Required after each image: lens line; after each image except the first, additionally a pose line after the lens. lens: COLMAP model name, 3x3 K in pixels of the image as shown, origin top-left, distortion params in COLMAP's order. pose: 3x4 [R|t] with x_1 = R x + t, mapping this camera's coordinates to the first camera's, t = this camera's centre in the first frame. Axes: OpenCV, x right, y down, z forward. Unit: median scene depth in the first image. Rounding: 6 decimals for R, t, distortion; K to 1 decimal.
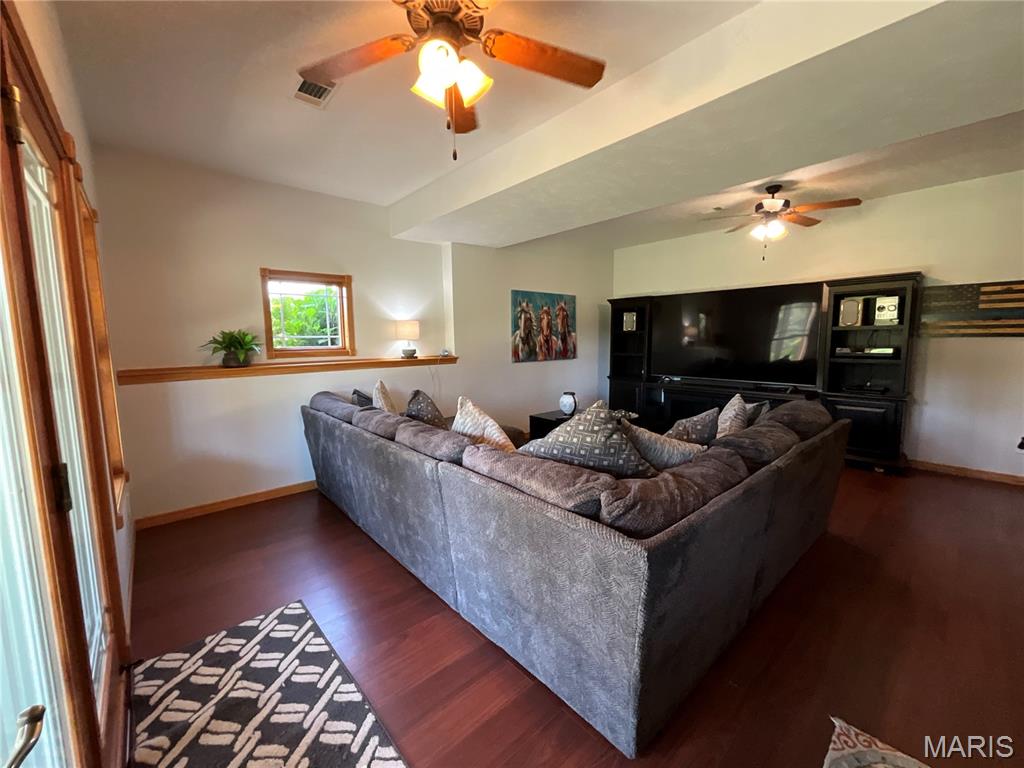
lens RADIAL K [[413.6, 0, 512.0], [0, 413.6, 384.0], [0, 0, 1]] dist [0.001824, 0.000199]
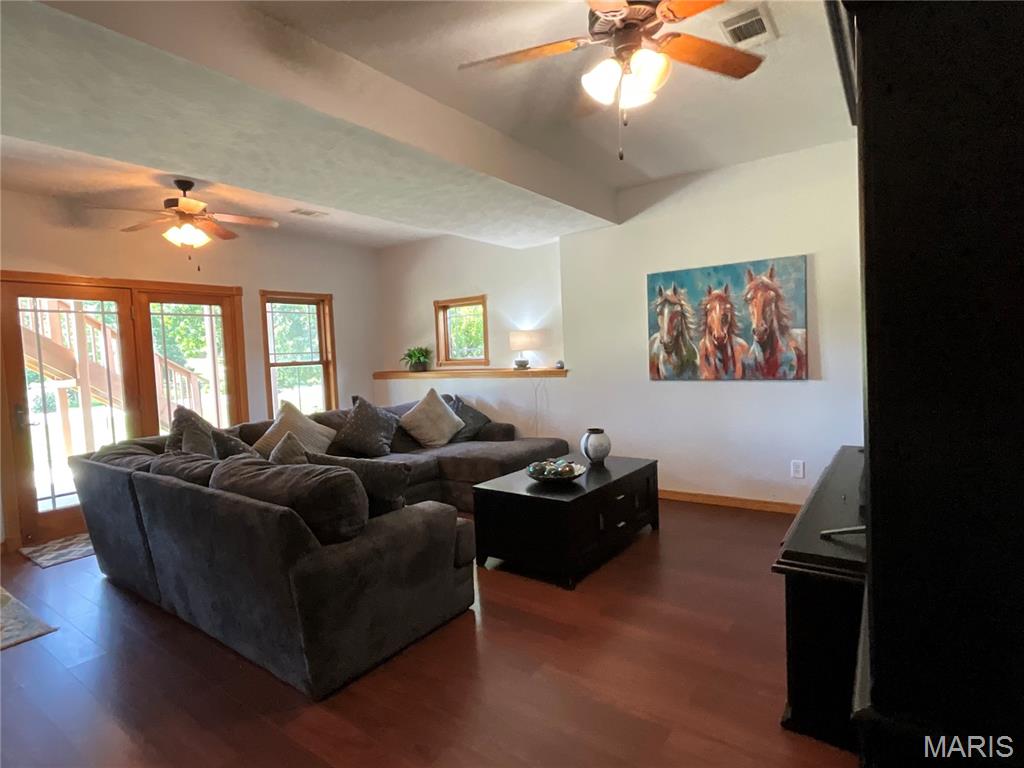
lens RADIAL K [[529.2, 0, 512.0], [0, 529.2, 384.0], [0, 0, 1]] dist [0.000025, 0.000045]
pose [[0.222071, 0.053303, -0.973572, 0.783441], [-0.077081, 0.996339, 0.036968, -0.059370], [0.971979, 0.066834, 0.225367, 0.574669]]
